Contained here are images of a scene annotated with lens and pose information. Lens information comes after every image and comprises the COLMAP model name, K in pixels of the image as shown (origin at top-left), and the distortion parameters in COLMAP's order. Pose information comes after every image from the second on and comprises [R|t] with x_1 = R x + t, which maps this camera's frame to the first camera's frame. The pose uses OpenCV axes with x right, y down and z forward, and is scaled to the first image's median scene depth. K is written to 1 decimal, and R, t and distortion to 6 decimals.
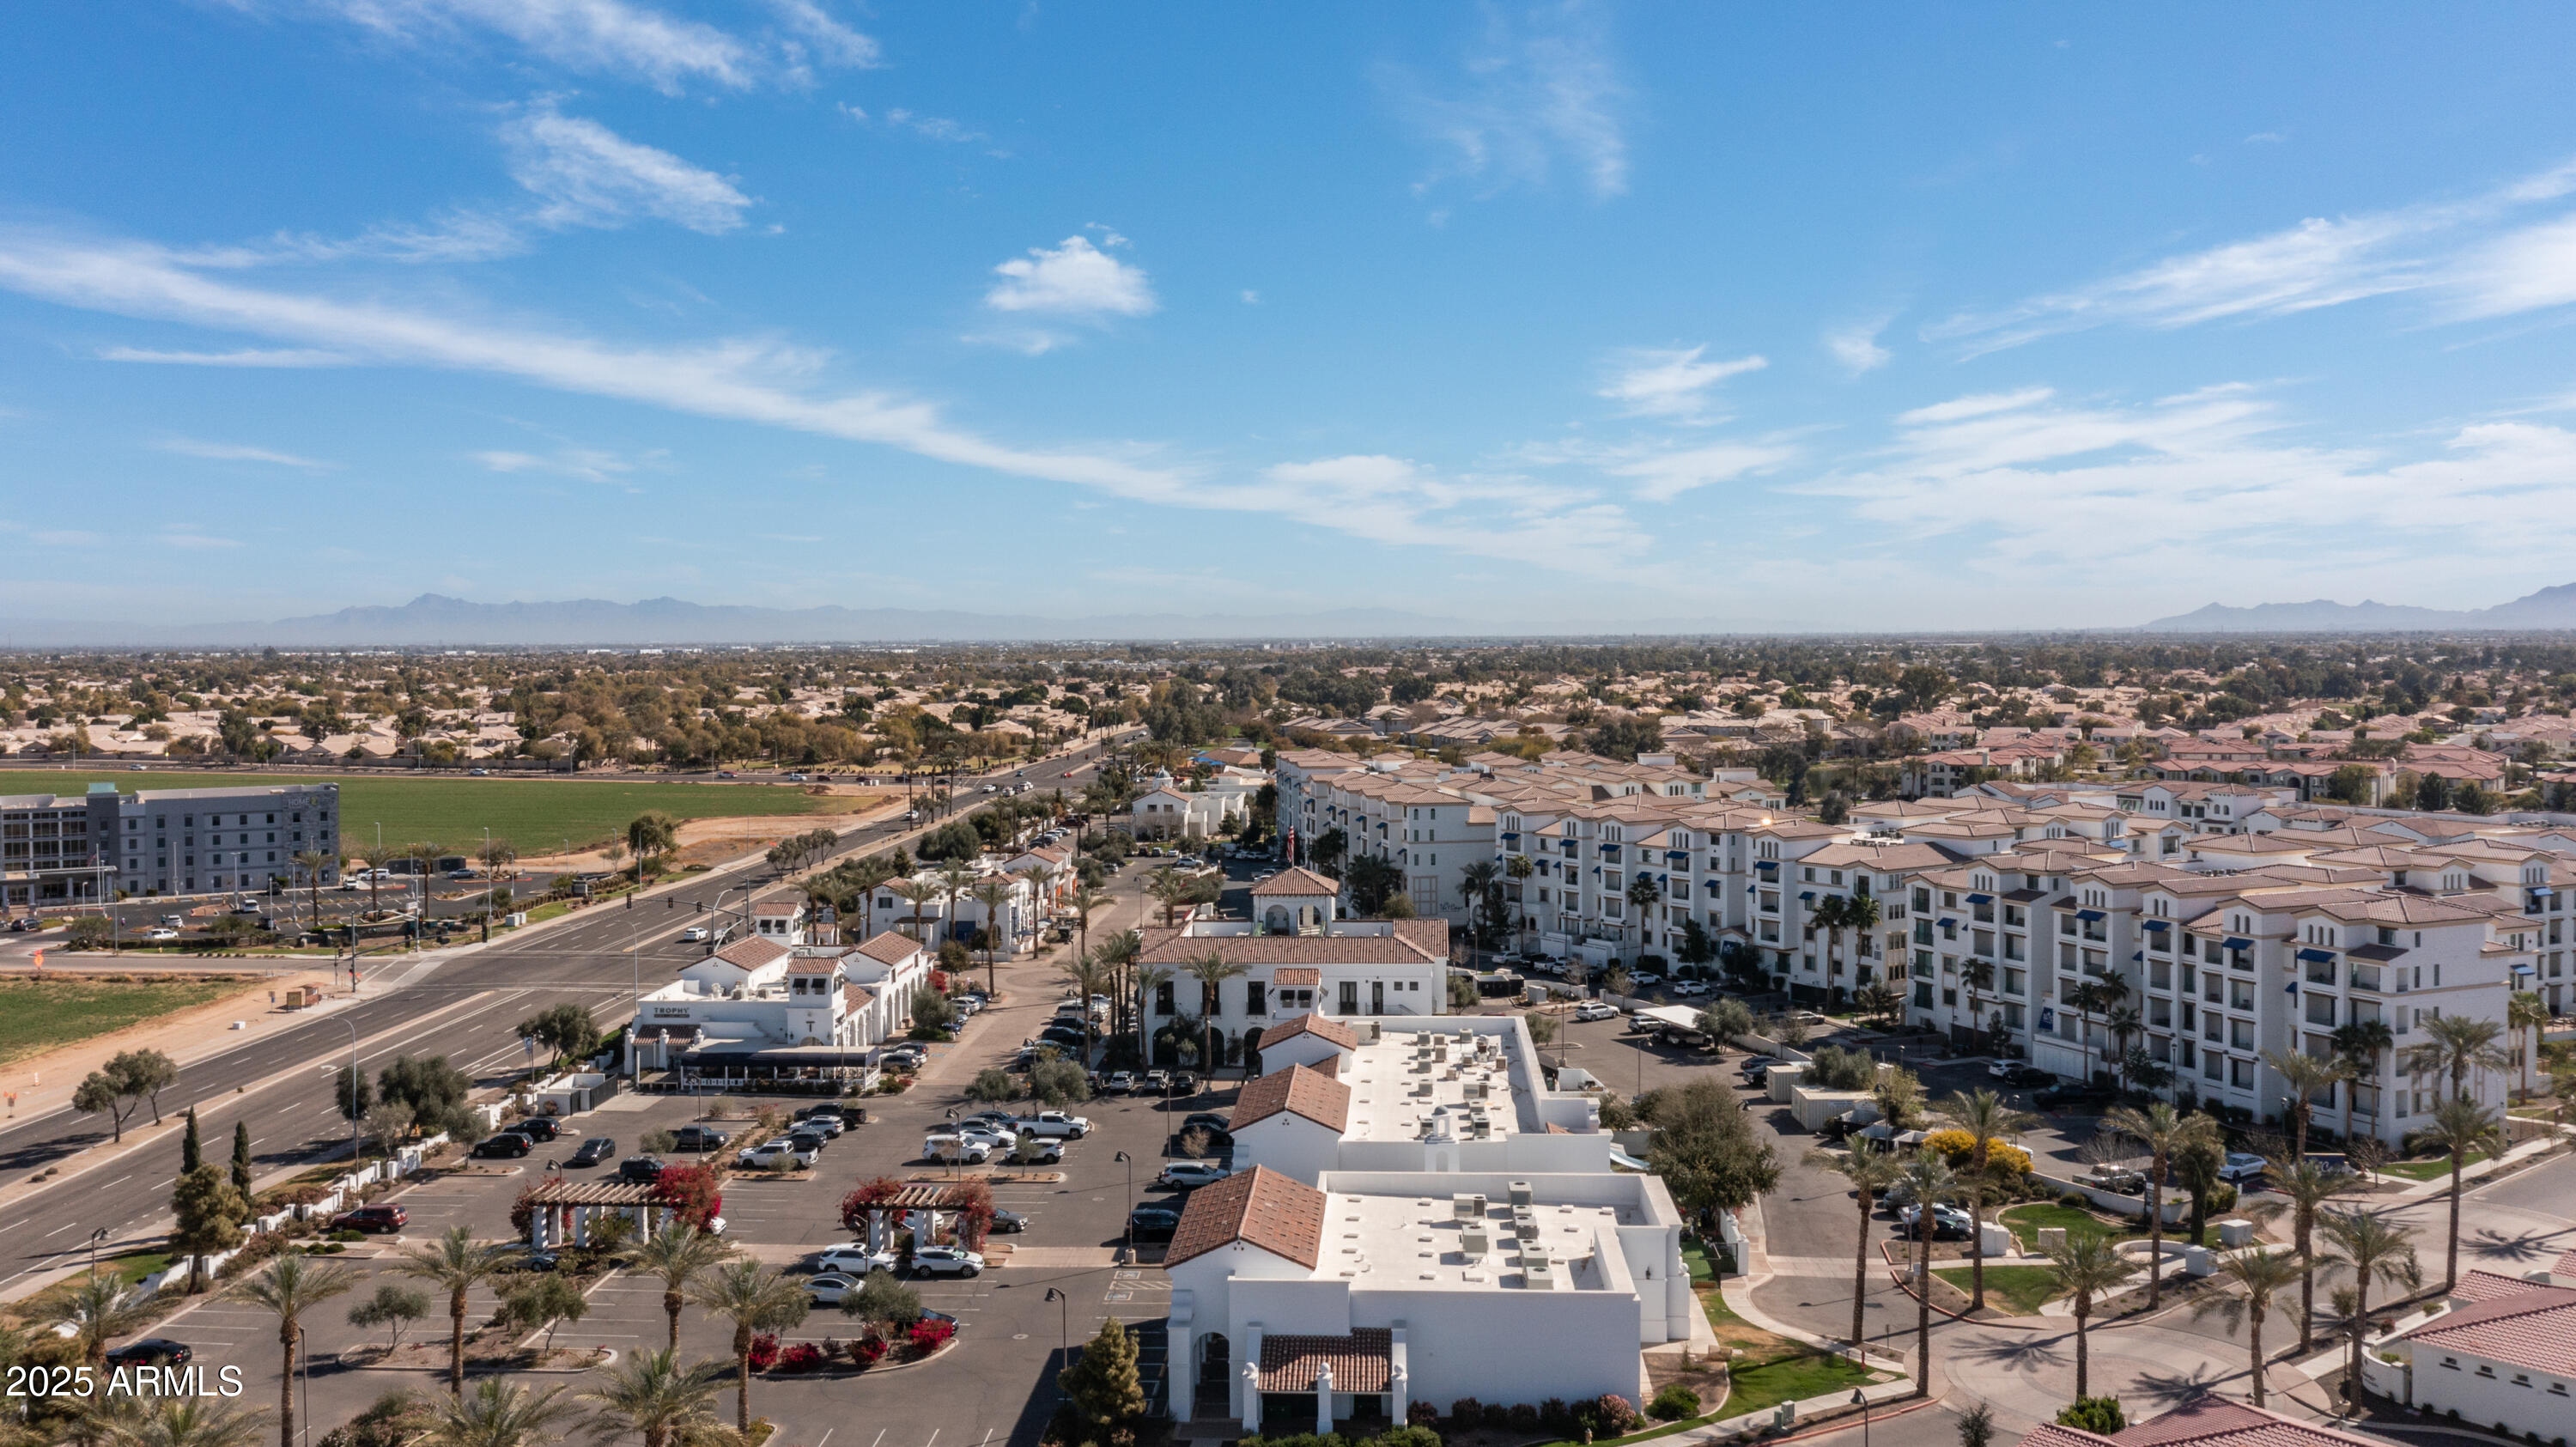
lens RADIAL K [[2139.1, 0, 1282.6], [0, 2139.1, 718.6], [0, 0, 1]] dist [0.006458, -0.007486]
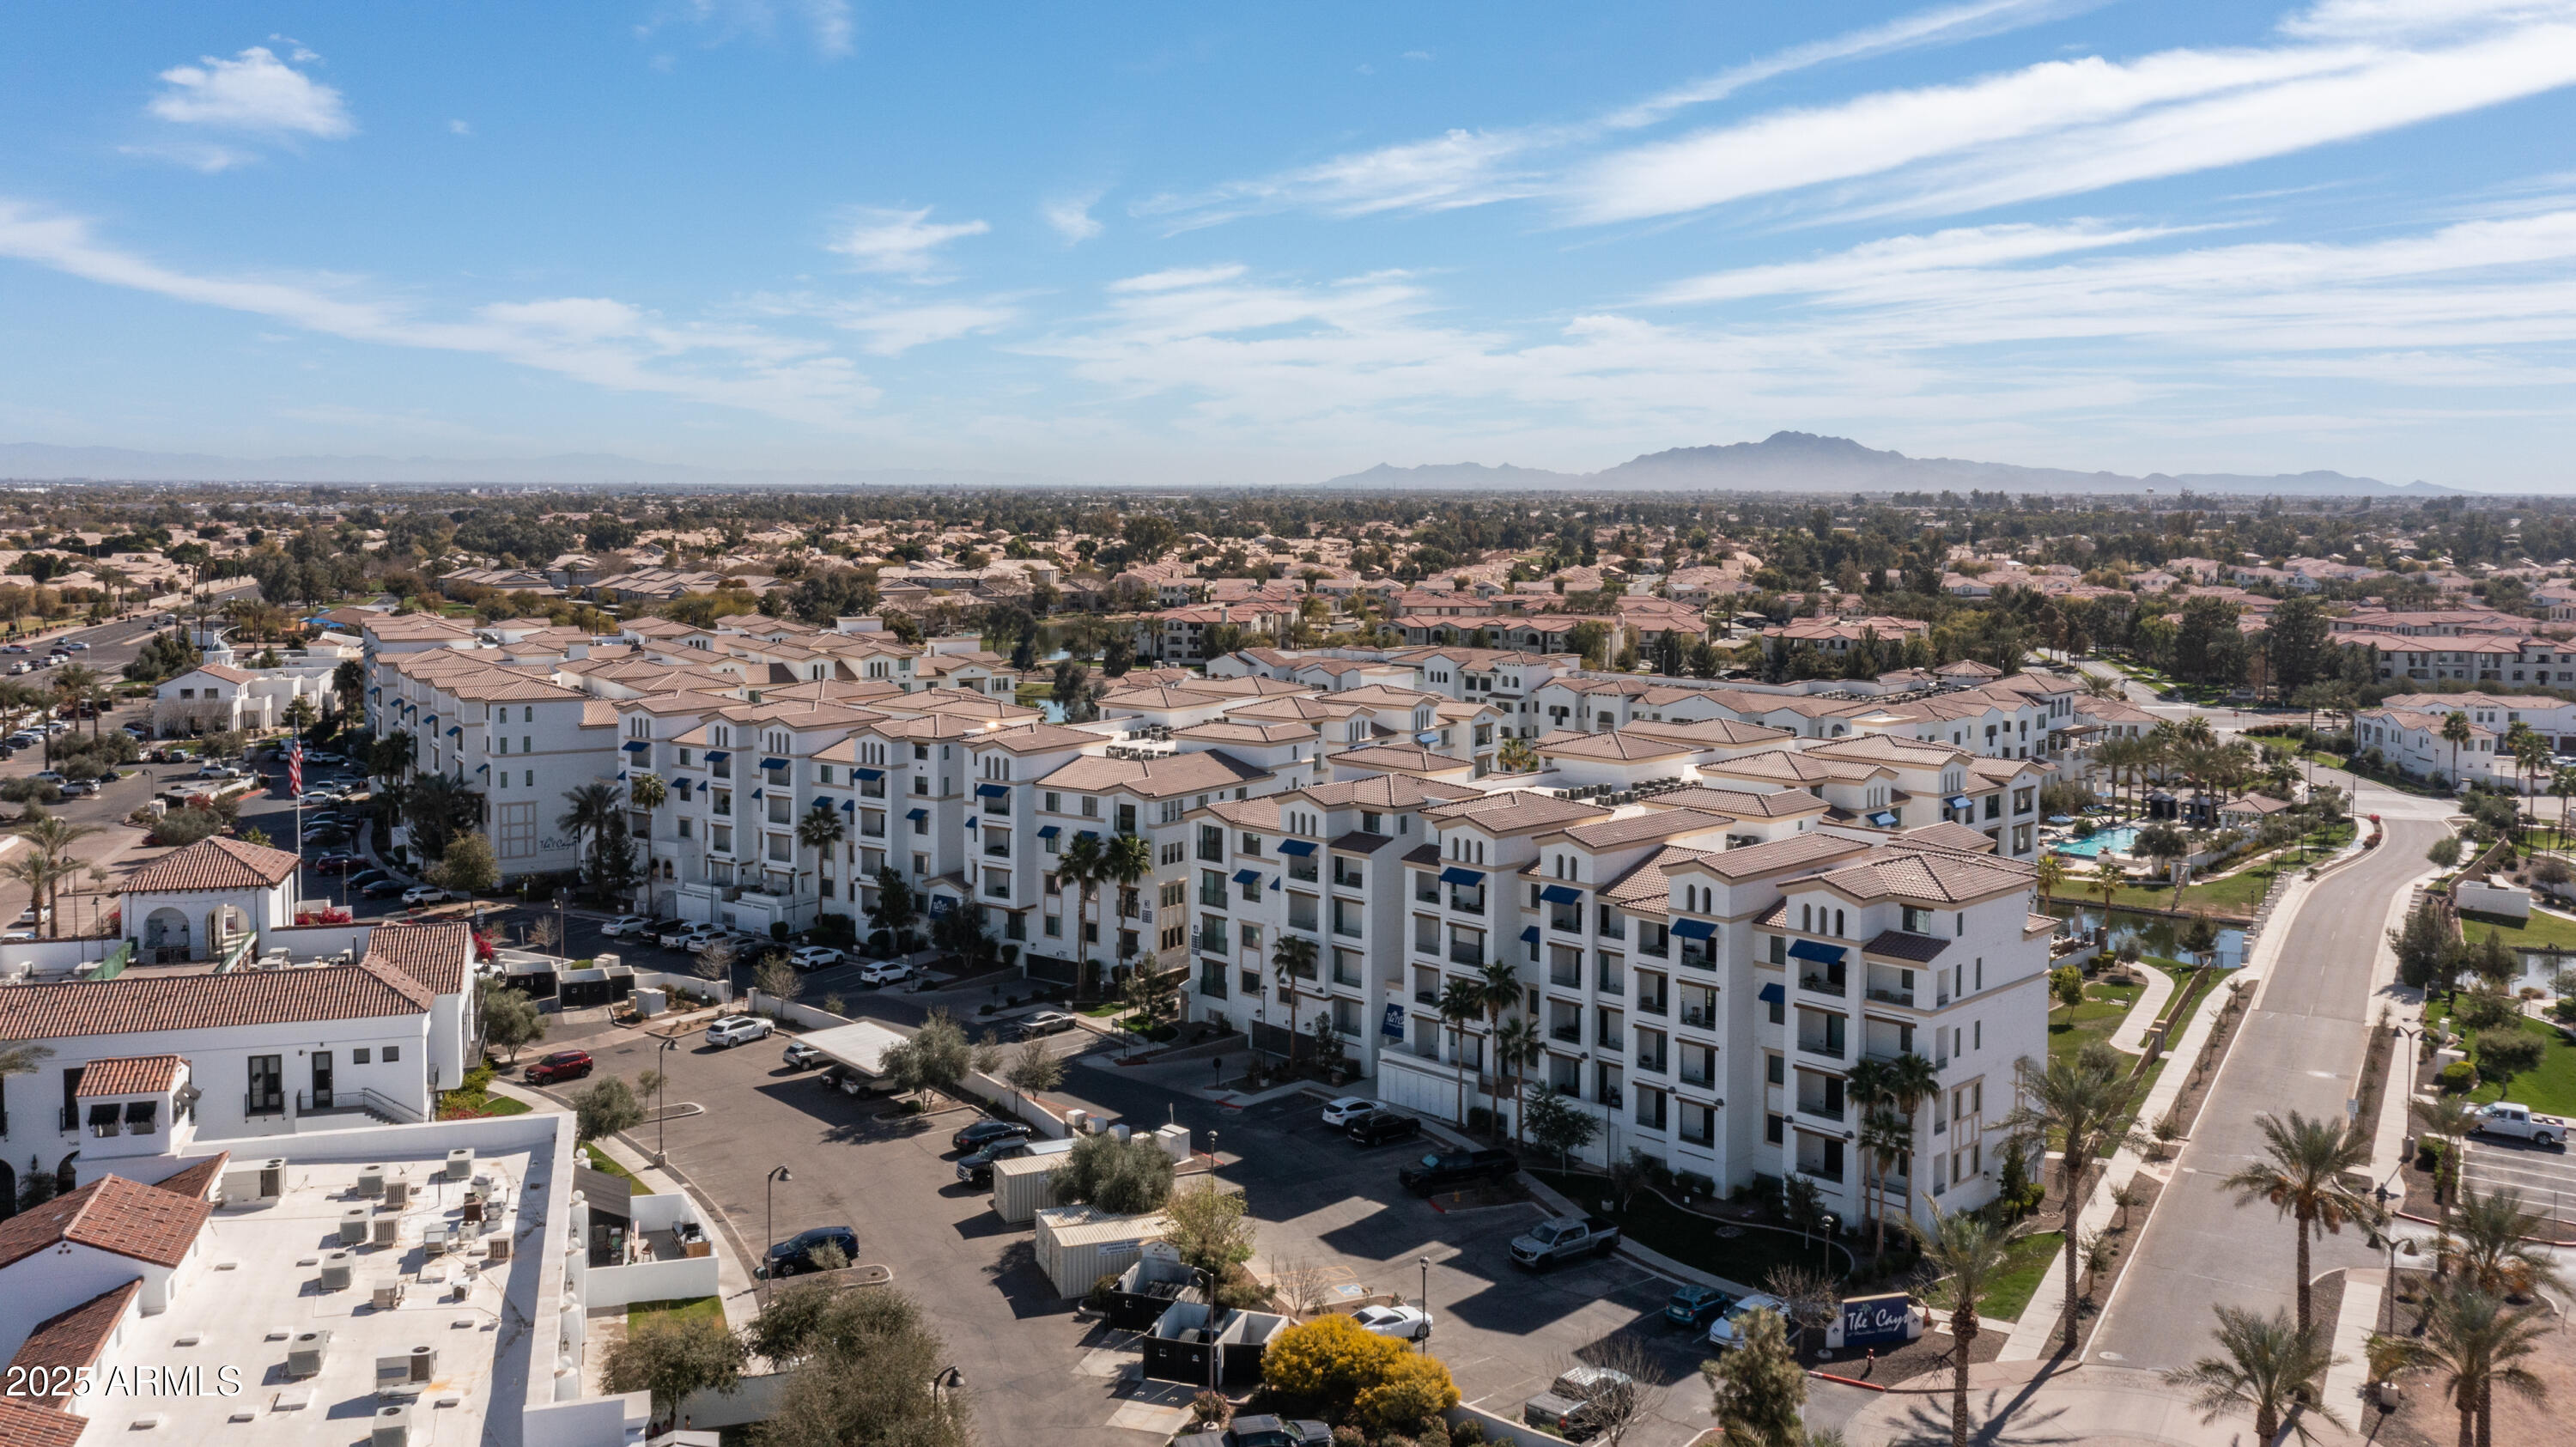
lens RADIAL K [[2052.5, 0, 1274.9], [0, 2052.5, 623.6], [0, 0, 1]] dist [0.007850, 0.003947]
pose [[0.935976, -0.010037, 0.351919, 0.065507], [0.000185, 0.999607, 0.028017, -0.004631], [-0.352063, -0.026158, 0.935611, 0.290277]]
